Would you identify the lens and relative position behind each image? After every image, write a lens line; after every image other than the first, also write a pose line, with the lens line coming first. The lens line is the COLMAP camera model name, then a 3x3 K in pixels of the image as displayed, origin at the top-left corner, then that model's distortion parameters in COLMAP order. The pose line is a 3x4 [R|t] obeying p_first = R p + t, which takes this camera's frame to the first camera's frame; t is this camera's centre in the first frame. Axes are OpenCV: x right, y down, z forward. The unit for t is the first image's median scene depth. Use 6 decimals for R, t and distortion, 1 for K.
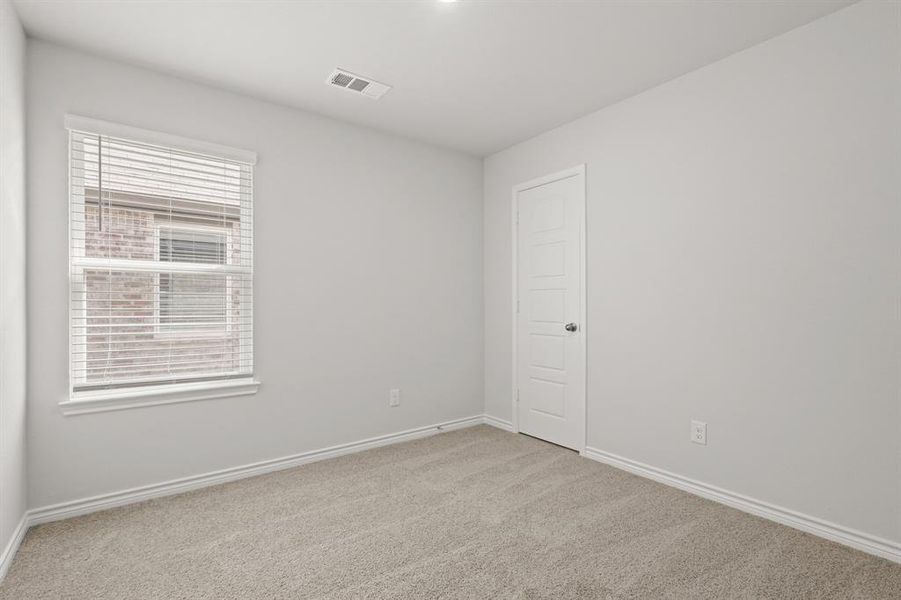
lens RADIAL K [[488.7, 0, 454.8], [0, 488.7, 301.8], [0, 0, 1]] dist [0.044990, -0.000577]
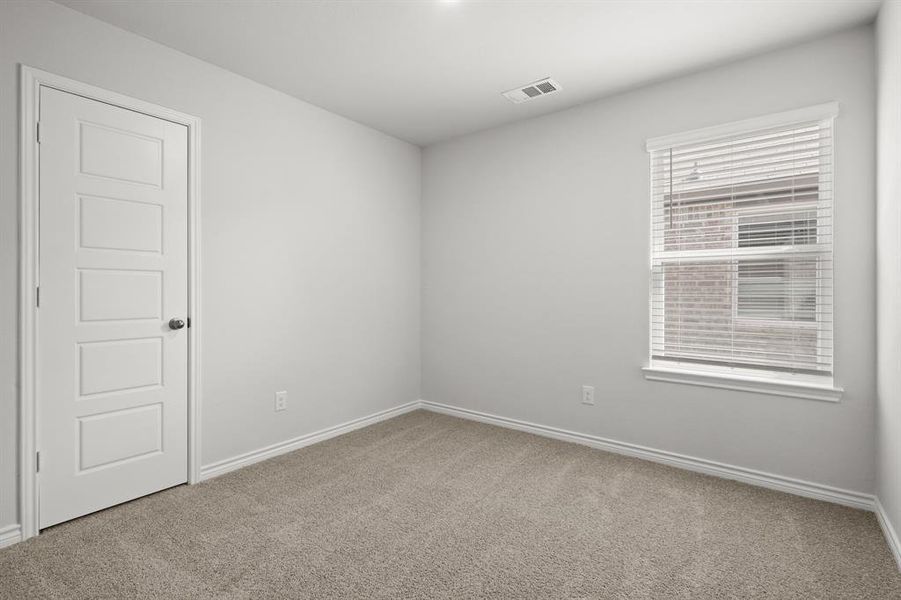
lens RADIAL K [[488.7, 0, 450.9], [0, 488.7, 293.4], [0, 0, 1]] dist [0.044990, -0.000577]
pose [[0.174906, 0.005244, -0.984571, 0.351701], [0.006471, 0.999958, 0.006475, 0.000615], [0.984564, -0.007503, 0.174865, 0.288126]]
